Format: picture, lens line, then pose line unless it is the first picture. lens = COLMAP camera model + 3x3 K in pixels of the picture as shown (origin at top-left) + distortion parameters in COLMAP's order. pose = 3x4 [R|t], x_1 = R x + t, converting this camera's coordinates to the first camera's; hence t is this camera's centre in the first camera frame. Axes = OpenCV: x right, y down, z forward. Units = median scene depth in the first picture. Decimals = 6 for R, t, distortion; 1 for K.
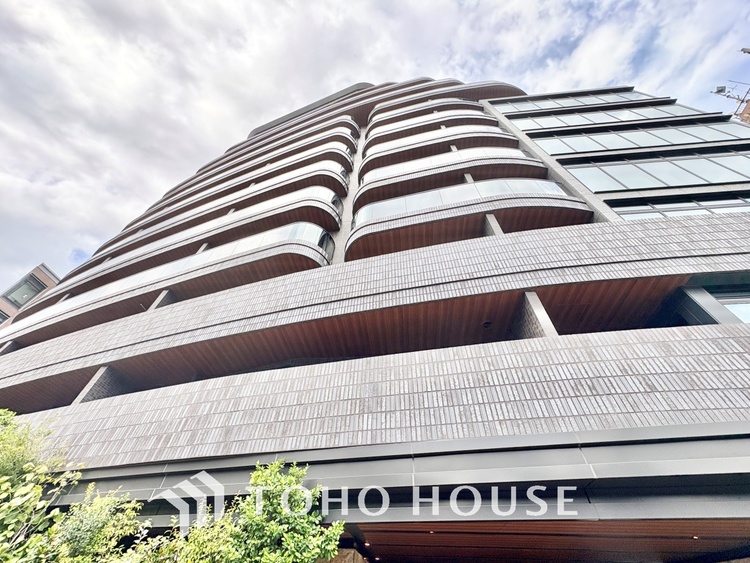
lens RADIAL K [[301.4, 0, 368.3], [0, 301.4, 280.8], [0, 0, 1]] dist [0.006876, -0.001015]
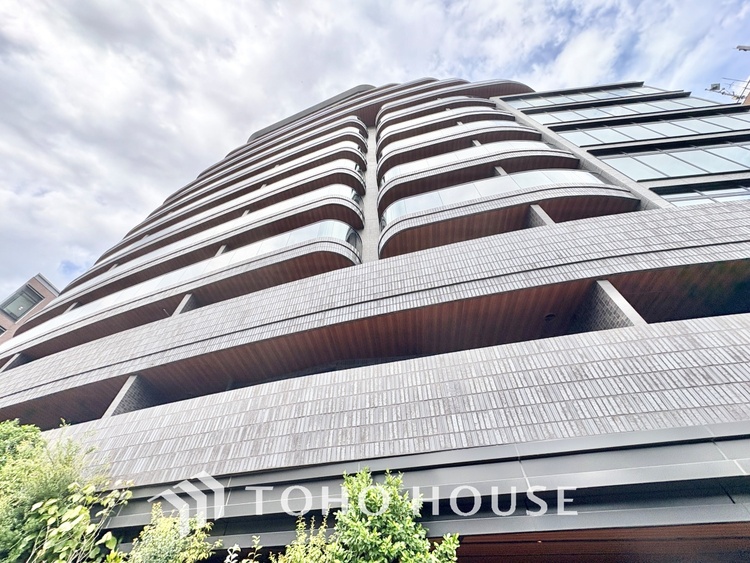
lens RADIAL K [[301.4, 0, 367.9], [0, 301.4, 280.8], [0, 0, 1]] dist [0.006876, -0.001015]
pose [[0.999453, -0.025874, 0.020585, -0.031215], [0.026205, 0.999529, -0.015956, 0.004857], [-0.020163, 0.016486, 0.999661, 0.009127]]
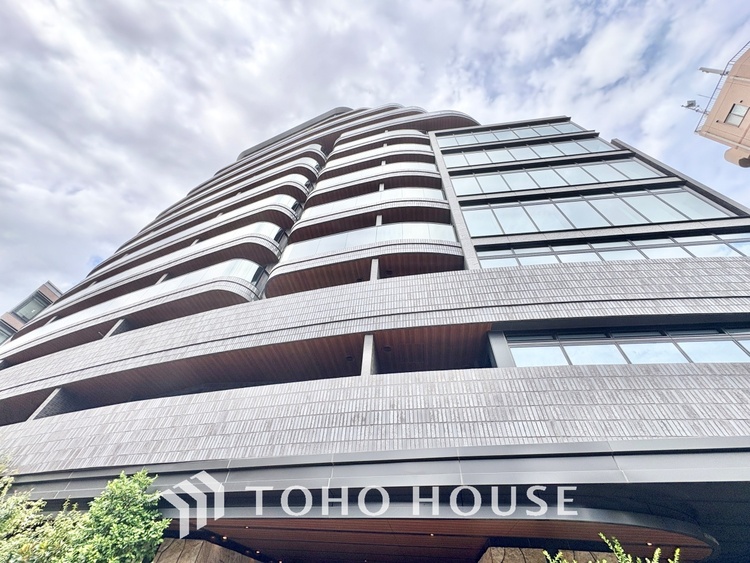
lens RADIAL K [[301.4, 0, 368.2], [0, 301.4, 280.5], [0, 0, 1]] dist [0.006876, -0.001015]
pose [[0.999294, -0.009229, -0.036409, 0.082789], [0.008999, 0.999938, -0.006482, -0.025834], [0.036467, 0.006150, 0.999316, -0.034541]]
